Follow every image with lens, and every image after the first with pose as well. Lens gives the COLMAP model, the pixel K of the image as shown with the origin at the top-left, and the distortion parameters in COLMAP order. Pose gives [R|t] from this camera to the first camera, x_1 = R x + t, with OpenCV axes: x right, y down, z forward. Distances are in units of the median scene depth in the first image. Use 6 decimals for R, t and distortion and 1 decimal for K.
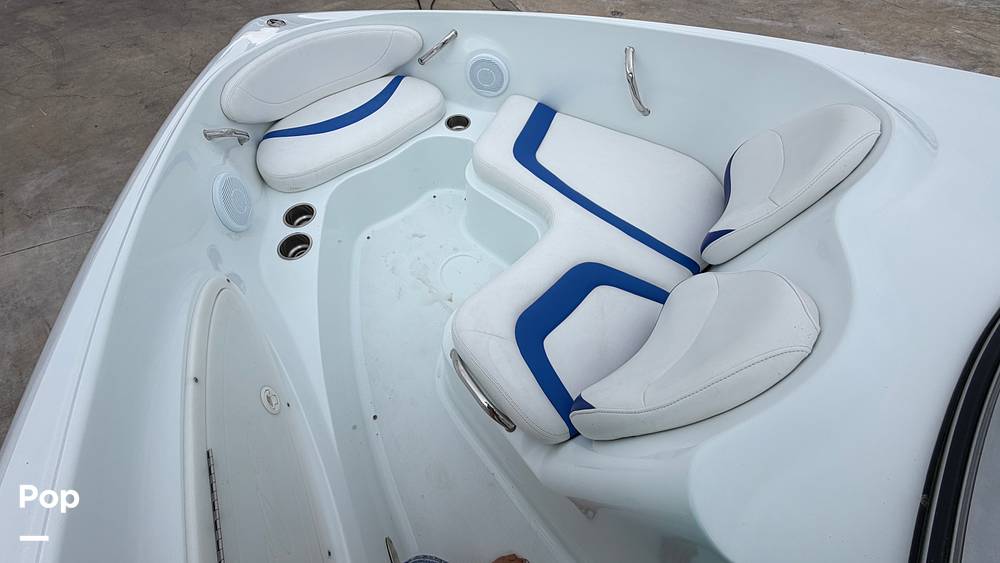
lens RADIAL K [[401.2, 0, 500.3], [0, 401.2, 226.3], [0, 0, 1]] dist [-0.001208, -0.000004]
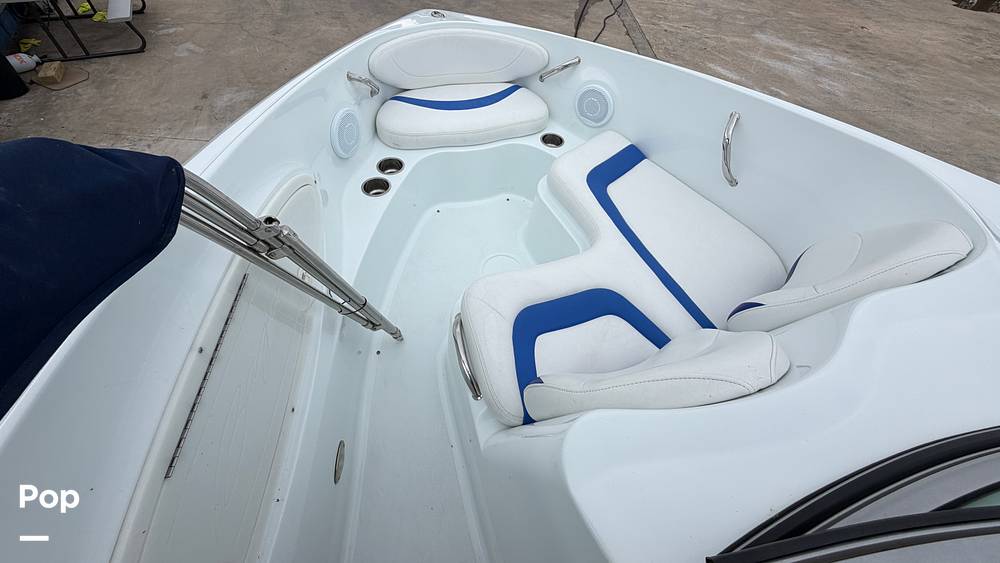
lens RADIAL K [[398.1, 0, 494.2], [0, 398.1, 237.3], [0, 0, 1]] dist [0.000308, -0.000170]
pose [[0.907229, 0.357223, -0.222100, 0.091554], [-0.371652, 0.928022, -0.025497, 0.073907], [0.197006, 0.105675, 0.974690, -0.039614]]
